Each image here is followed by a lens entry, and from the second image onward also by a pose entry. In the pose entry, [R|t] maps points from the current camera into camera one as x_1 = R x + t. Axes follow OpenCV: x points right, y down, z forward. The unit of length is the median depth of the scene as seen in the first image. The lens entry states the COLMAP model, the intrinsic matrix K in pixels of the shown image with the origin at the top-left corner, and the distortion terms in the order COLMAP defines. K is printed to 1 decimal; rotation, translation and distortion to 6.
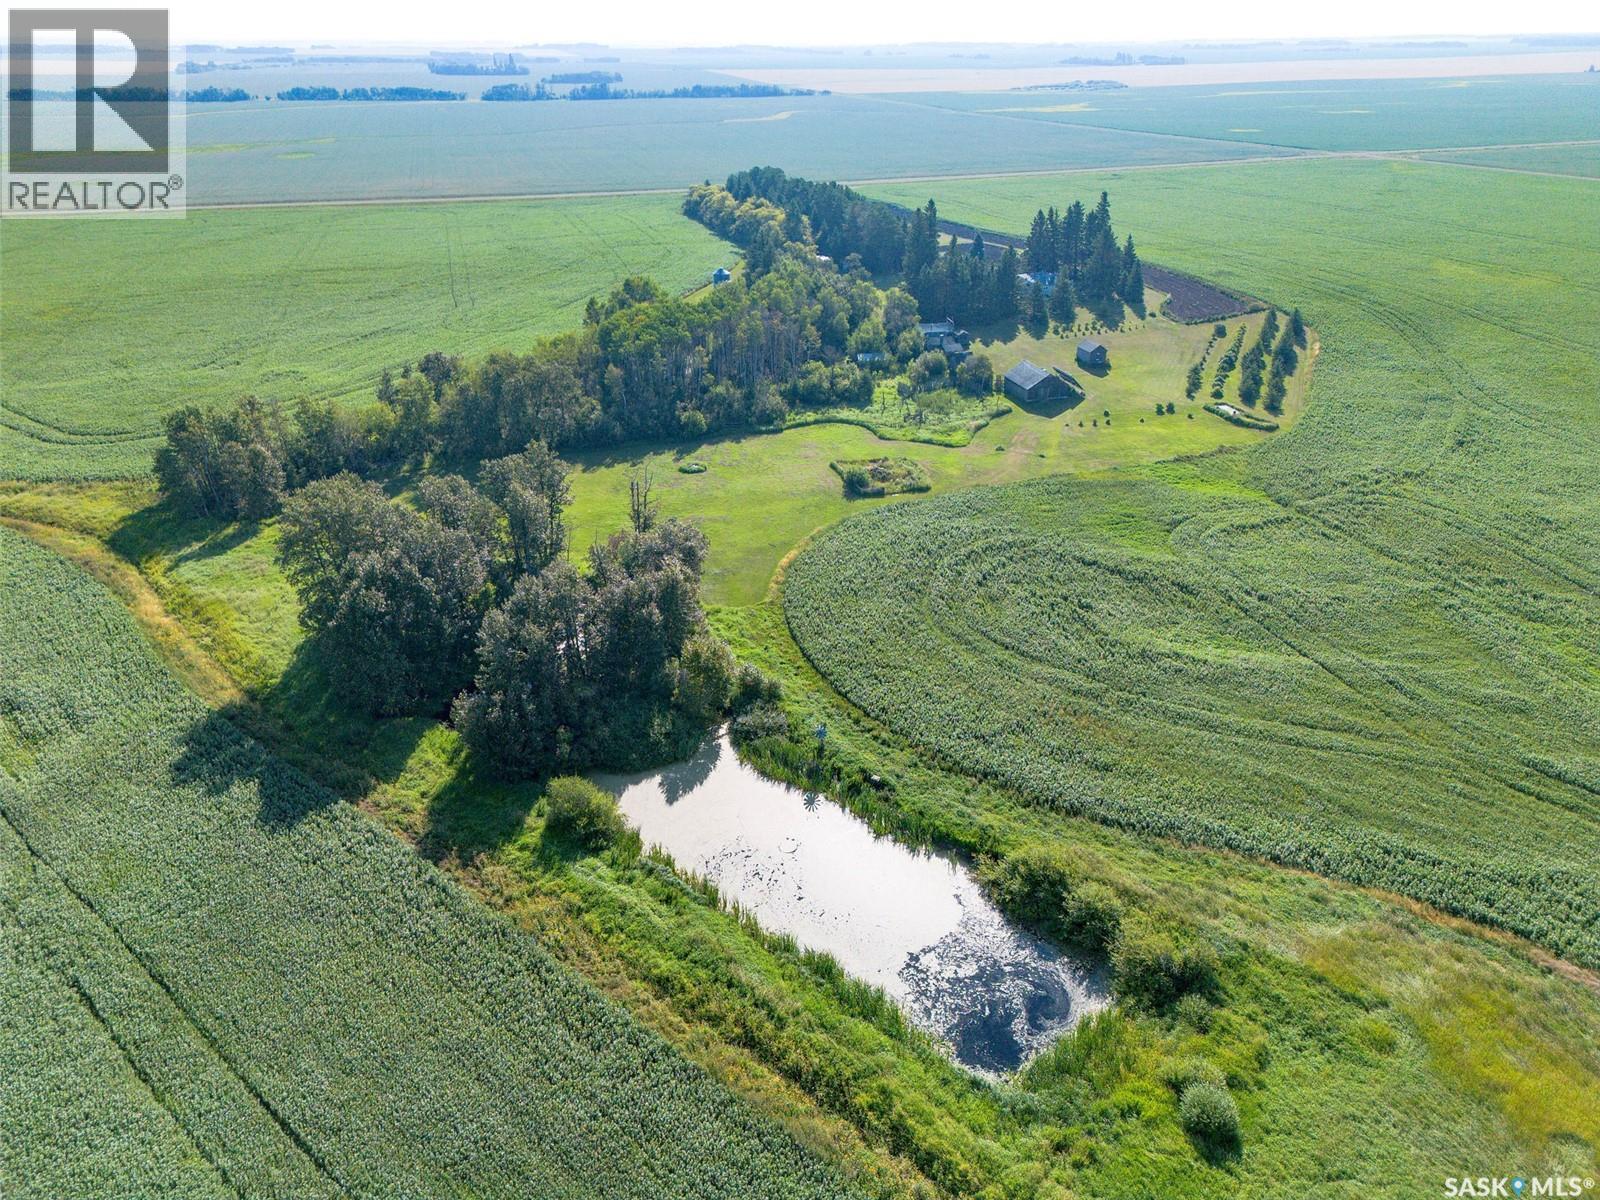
lens RADIAL K [[1114.5, 0, 800.0], [0, 1114.5, 600.0], [0, 0, 1]] dist [0.087071, -0.074943]
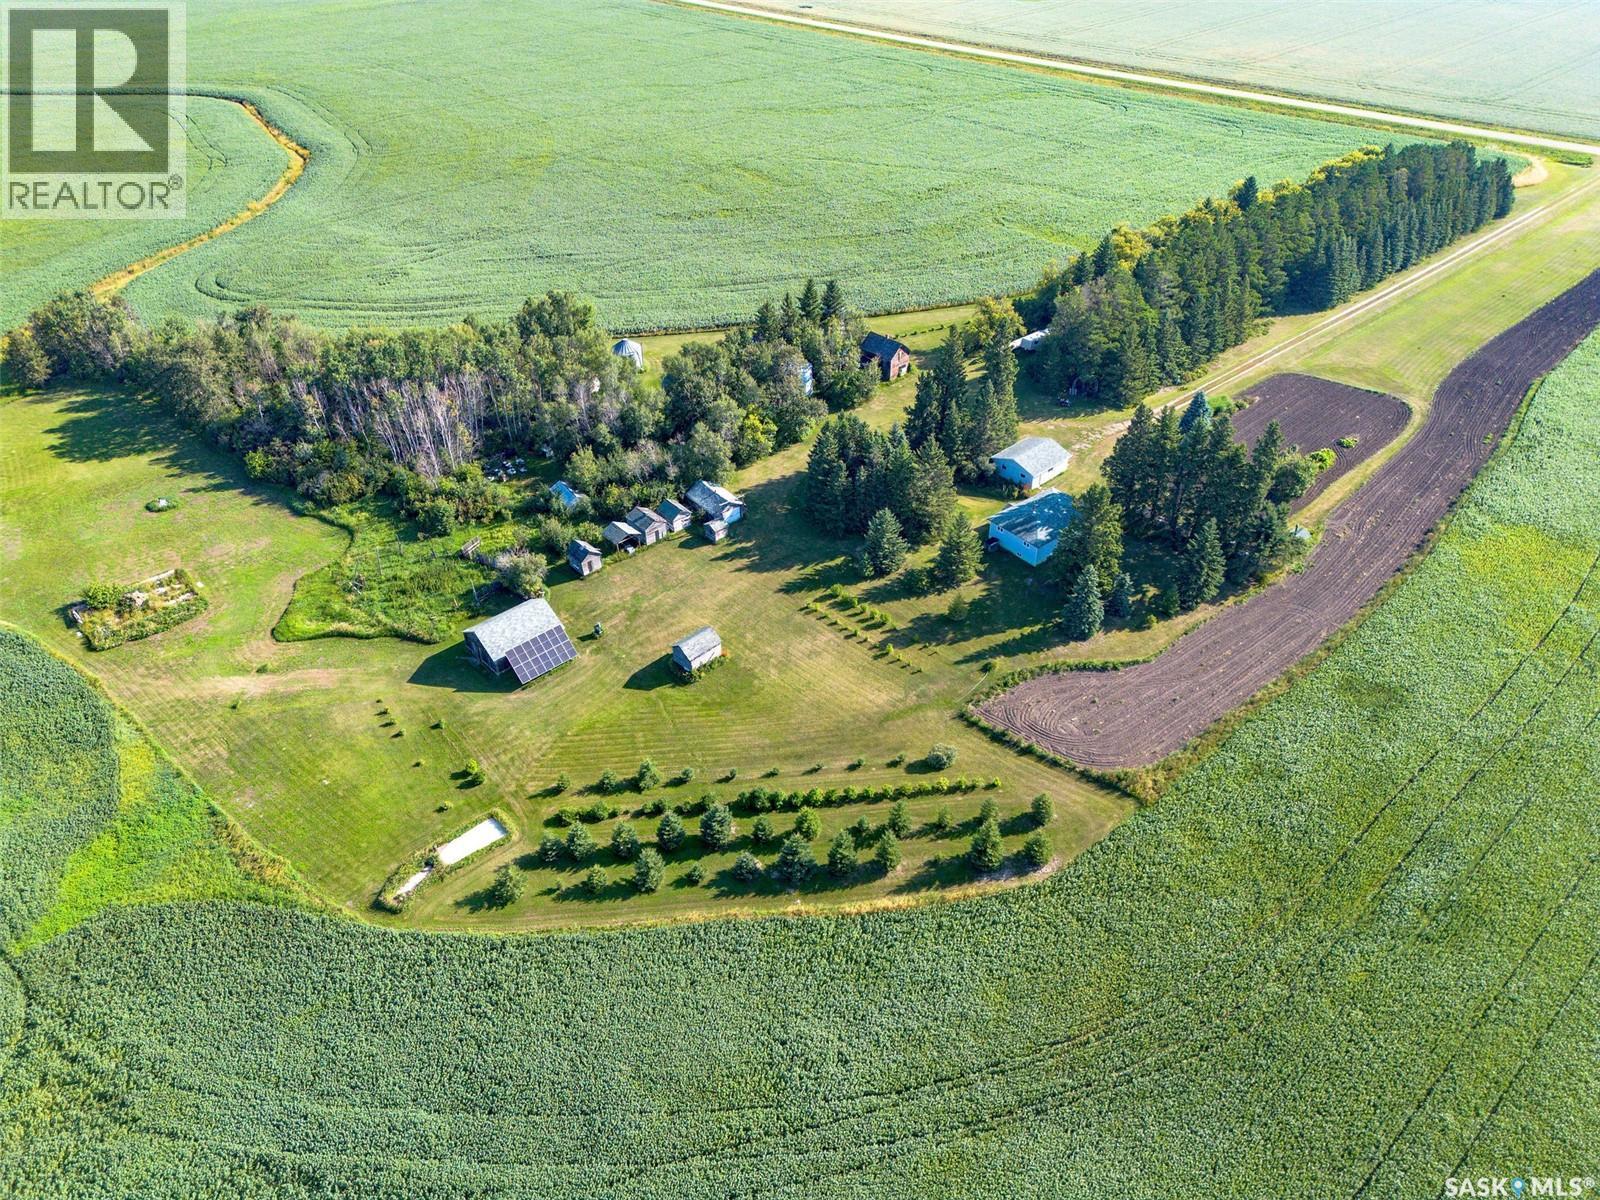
lens RADIAL K [[1114.5, 0, 800.0], [0, 1114.5, 600.0], [0, 0, 1]] dist [0.087071, -0.074943]
pose [[0.430414, 0.531205, -0.729771, 0.154919], [-0.382074, 0.839709, 0.385885, -0.108229], [0.817779, 0.112737, 0.564382, 0.149239]]
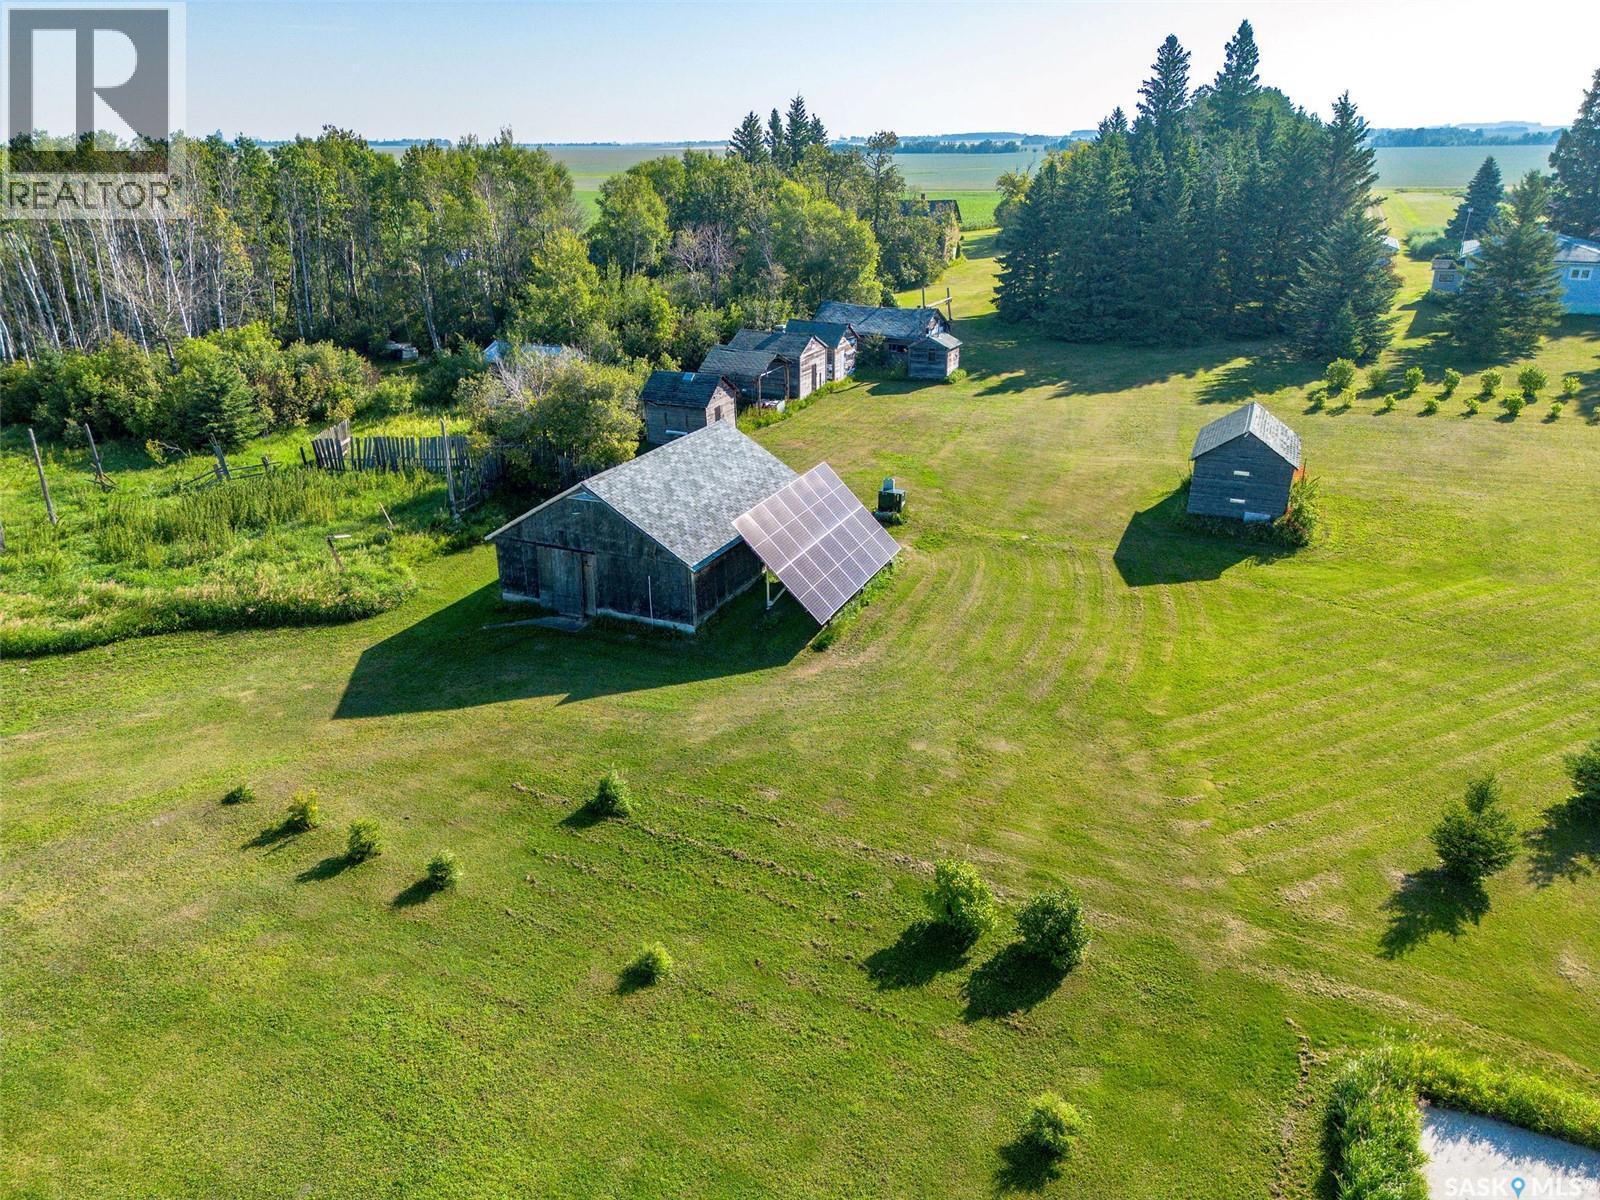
lens RADIAL K [[1114.5, 0, 800.0], [0, 1114.5, 600.0], [0, 0, 1]] dist [0.087071, -0.074943]
pose [[0.756683, 0.241520, -0.607535, 0.070790], [-0.283687, 0.958516, 0.027718, -0.038314], [0.589026, 0.151376, 0.793809, 0.169664]]
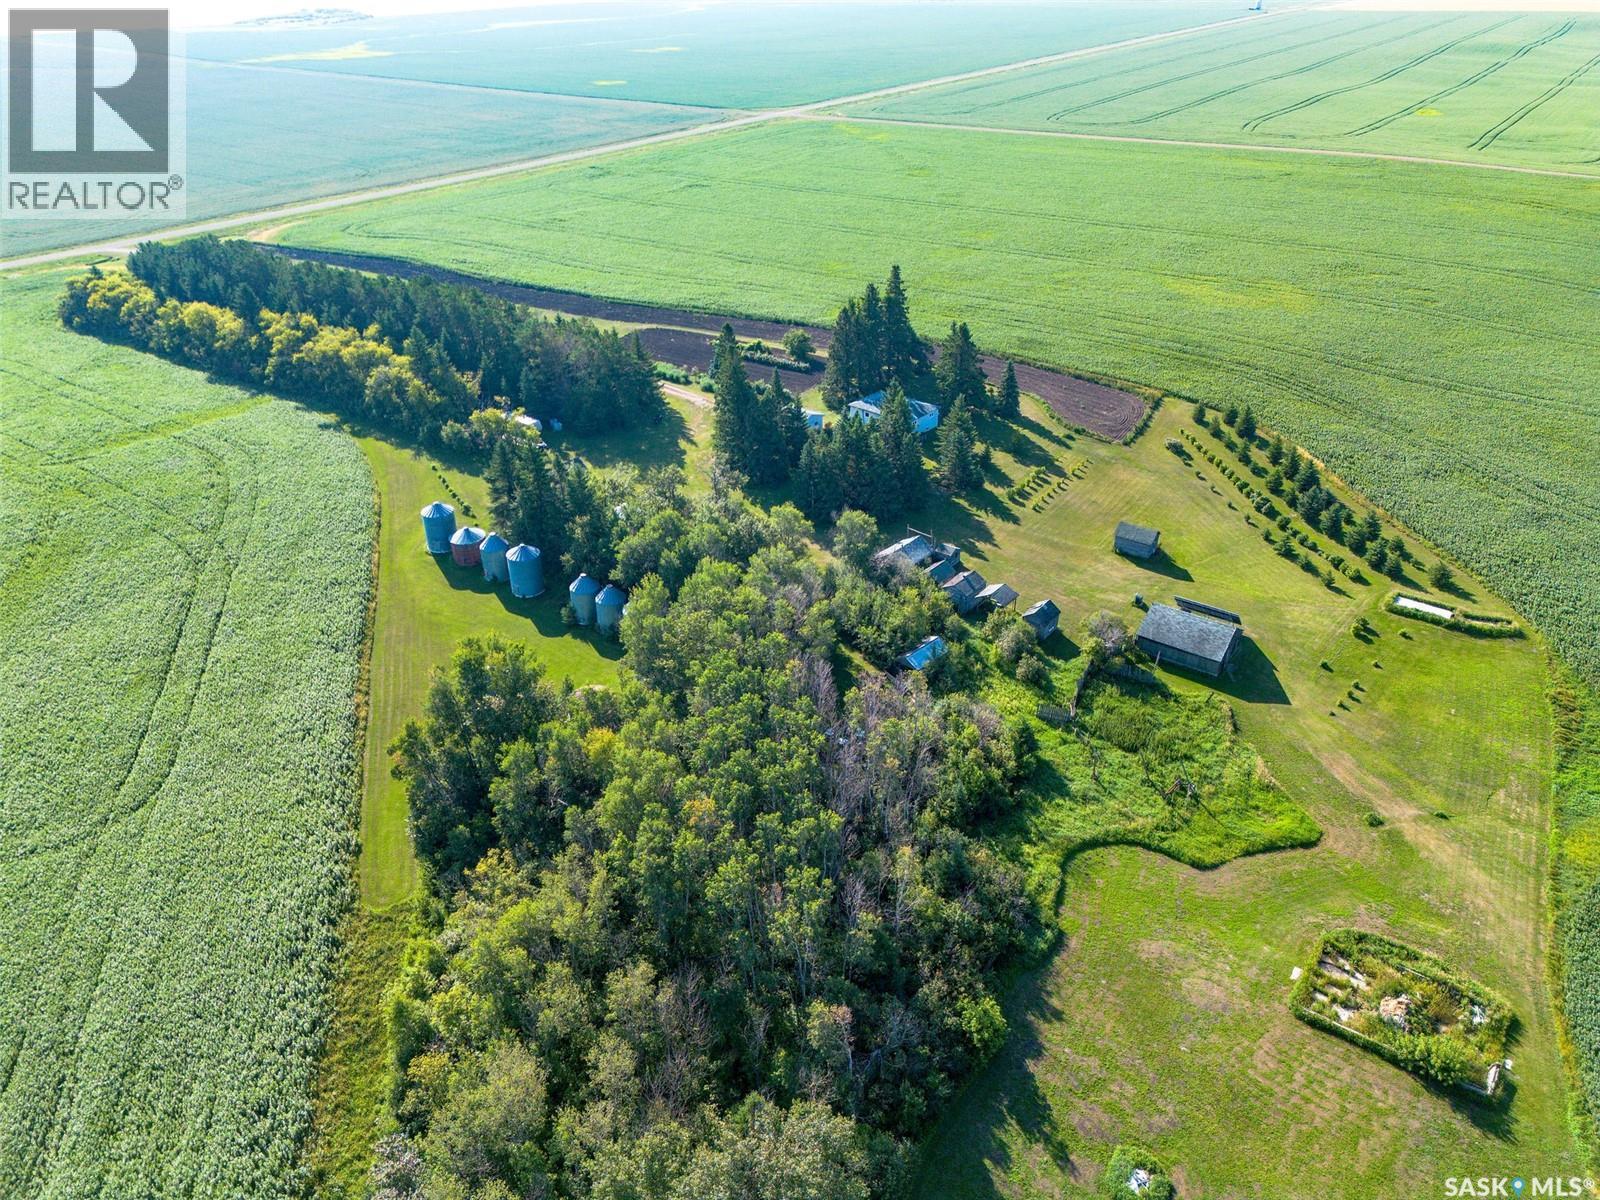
lens RADIAL K [[1114.5, 0, 800.0], [0, 1114.5, 600.0], [0, 0, 1]] dist [0.087071, -0.074943]
pose [[0.794115, -0.309621, 0.522989, -0.061216], [0.274963, 0.950432, 0.145168, -0.073816], [-0.542012, 0.028523, 0.839887, 0.113088]]
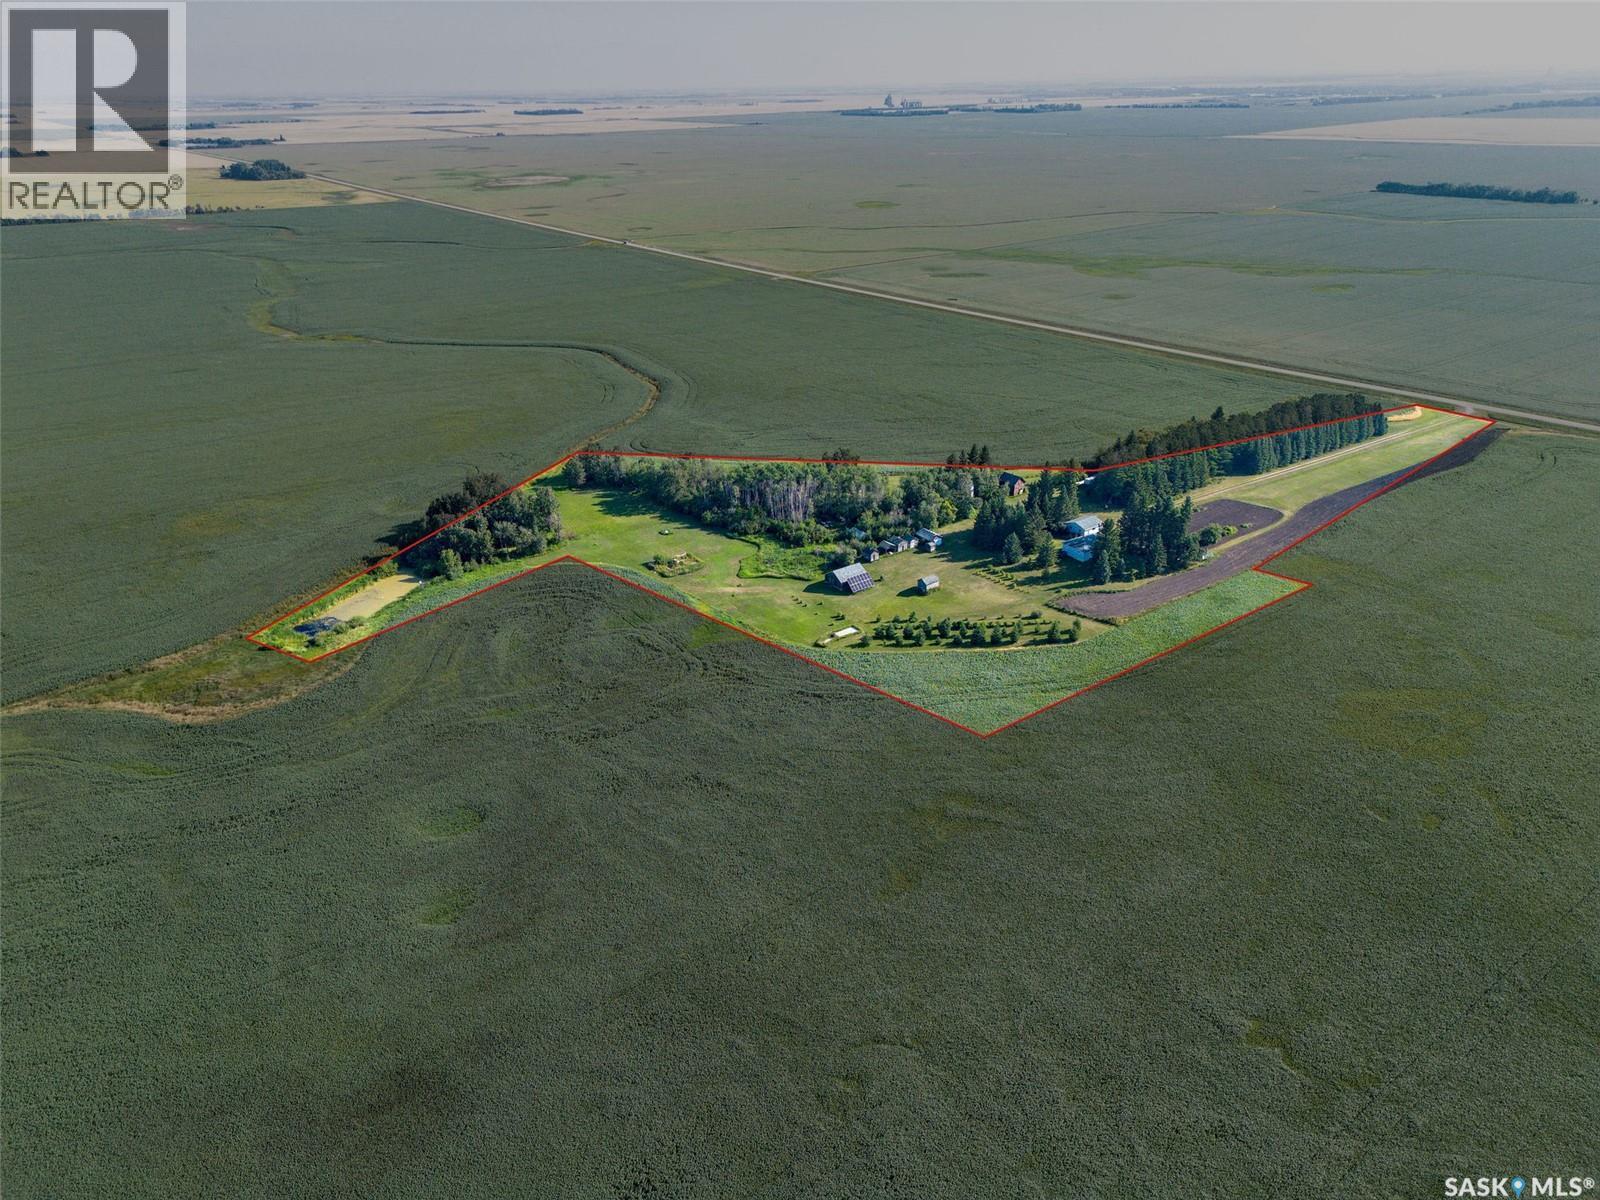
lens RADIAL K [[1114.5, 0, 800.0], [0, 1114.5, 600.0], [0, 0, 1]] dist [0.087071, -0.074943]
pose [[0.335105, 0.392312, -0.856619, 0.306017], [-0.403697, 0.881287, 0.245686, -0.103649], [0.851313, 0.263484, 0.453699, 0.048365]]
